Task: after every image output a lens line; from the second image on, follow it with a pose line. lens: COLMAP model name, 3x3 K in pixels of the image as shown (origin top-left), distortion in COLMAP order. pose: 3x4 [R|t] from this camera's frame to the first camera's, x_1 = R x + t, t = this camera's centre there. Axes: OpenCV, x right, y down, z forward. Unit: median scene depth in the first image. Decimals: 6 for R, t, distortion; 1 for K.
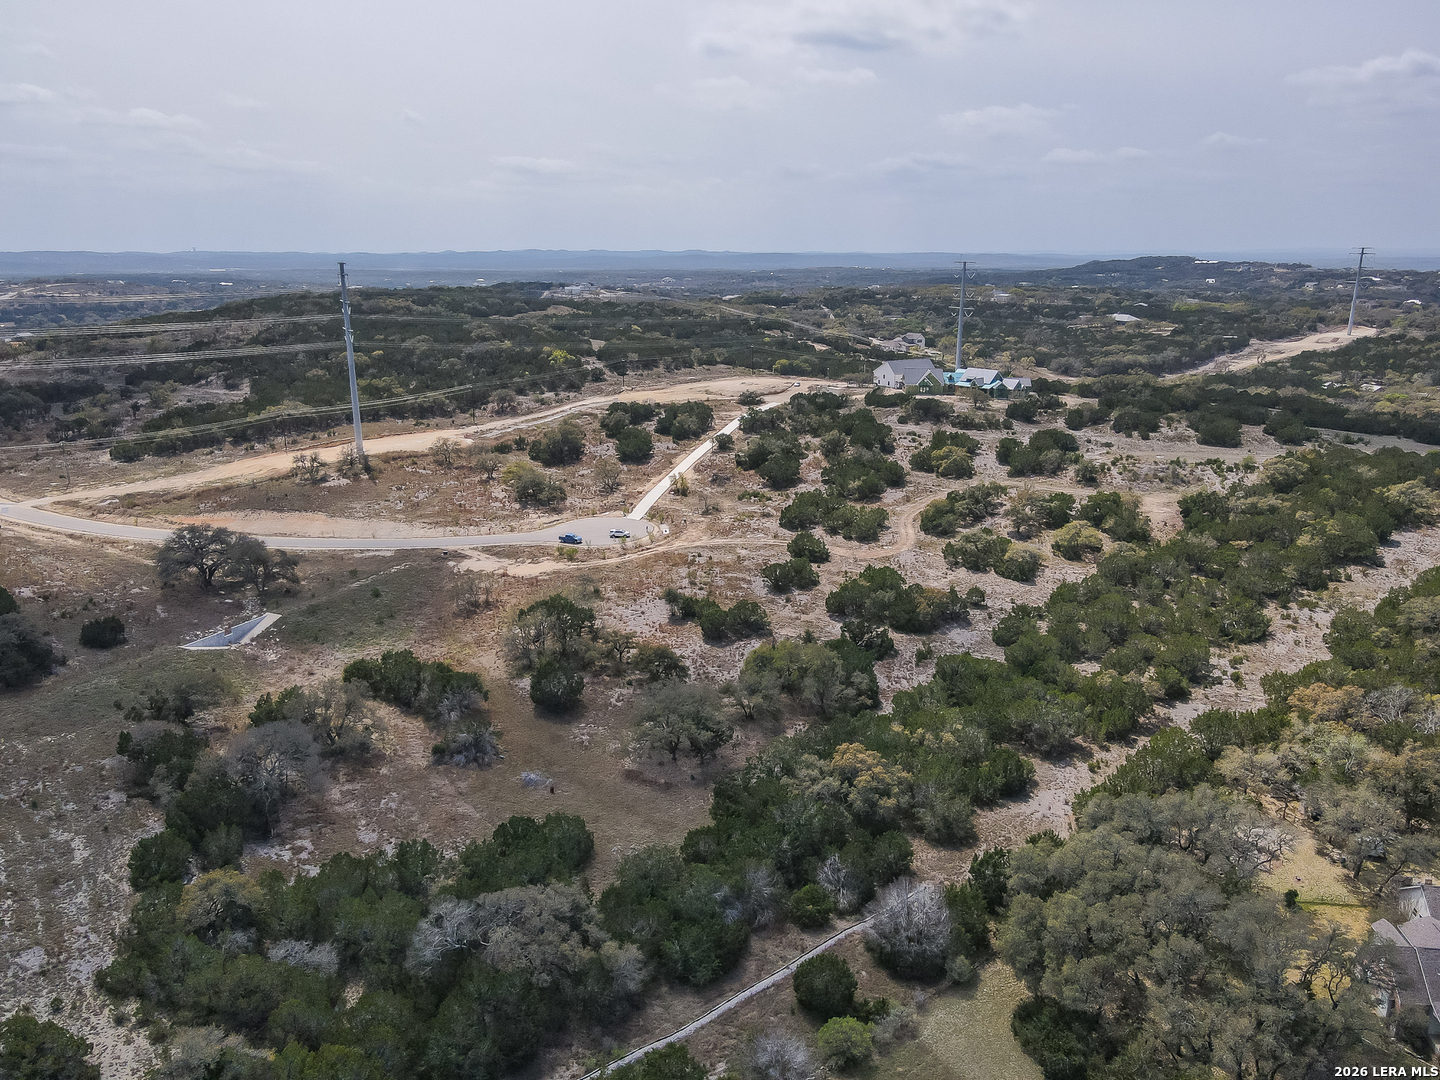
lens RADIAL K [[1058.6, 0, 724.3], [0, 1058.6, 547.1], [0, 0, 1]] dist [-0.009594, 0.039120]
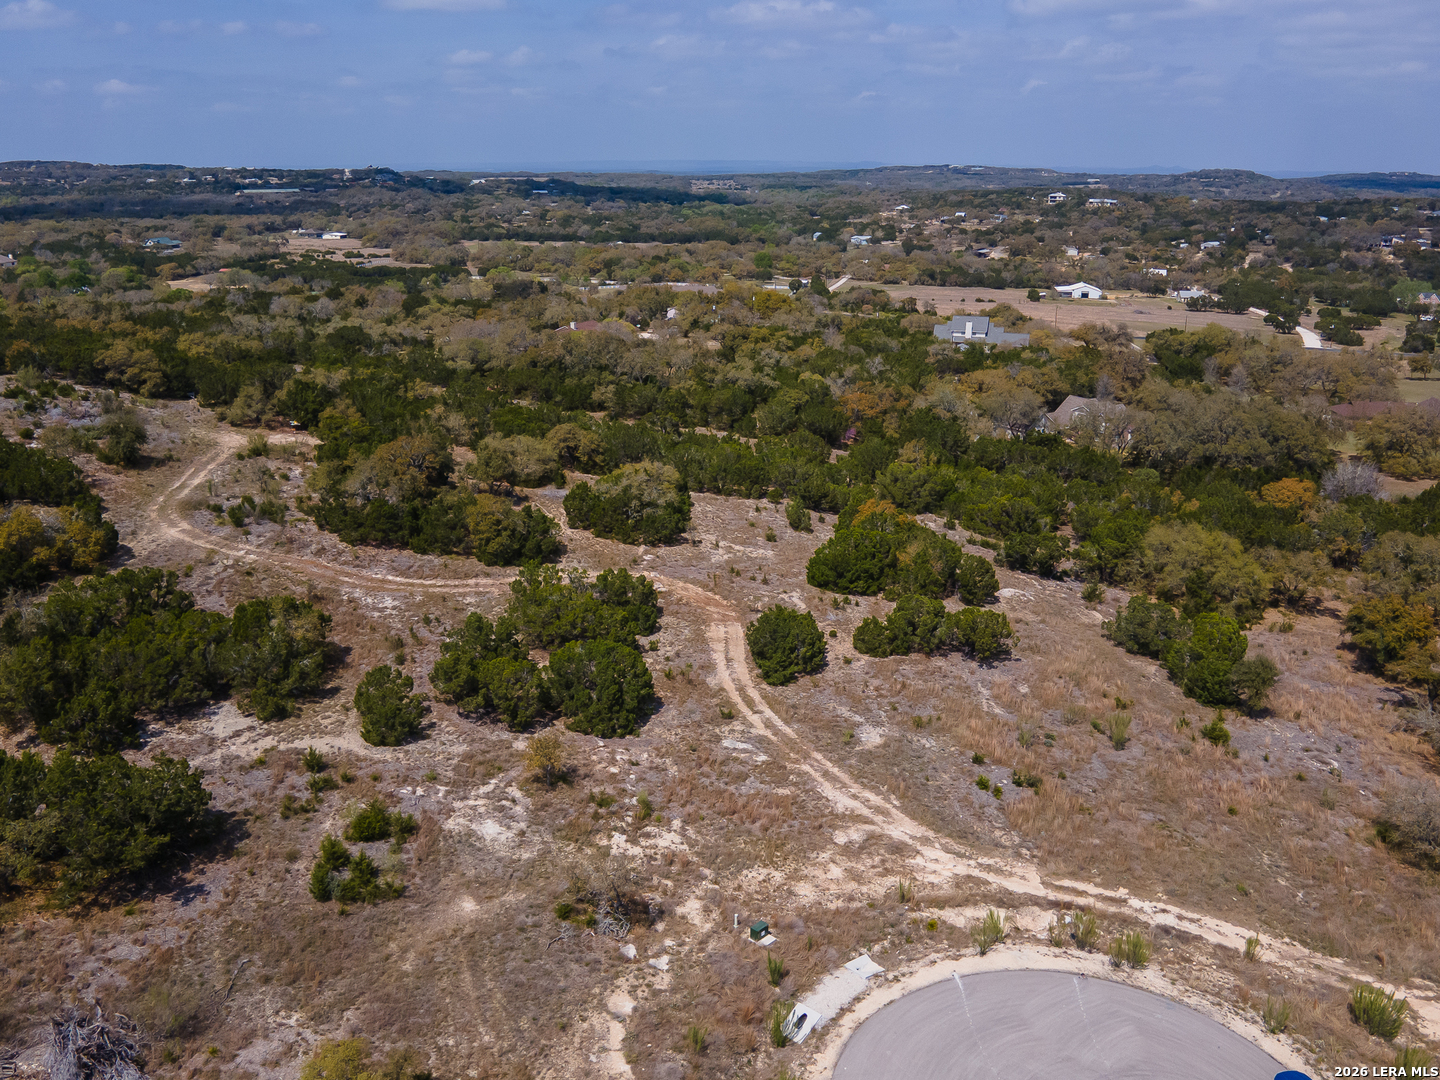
lens RADIAL K [[1173.0, 0, 707.6], [0, 1173.0, 544.8], [0, 0, 1]] dist [-0.091461, 0.060193]
pose [[-0.631452, -0.244399, 0.735892, -0.204786], [0.209152, 0.860173, 0.465143, -0.227461], [-0.746675, 0.447629, -0.492041, 1.154608]]
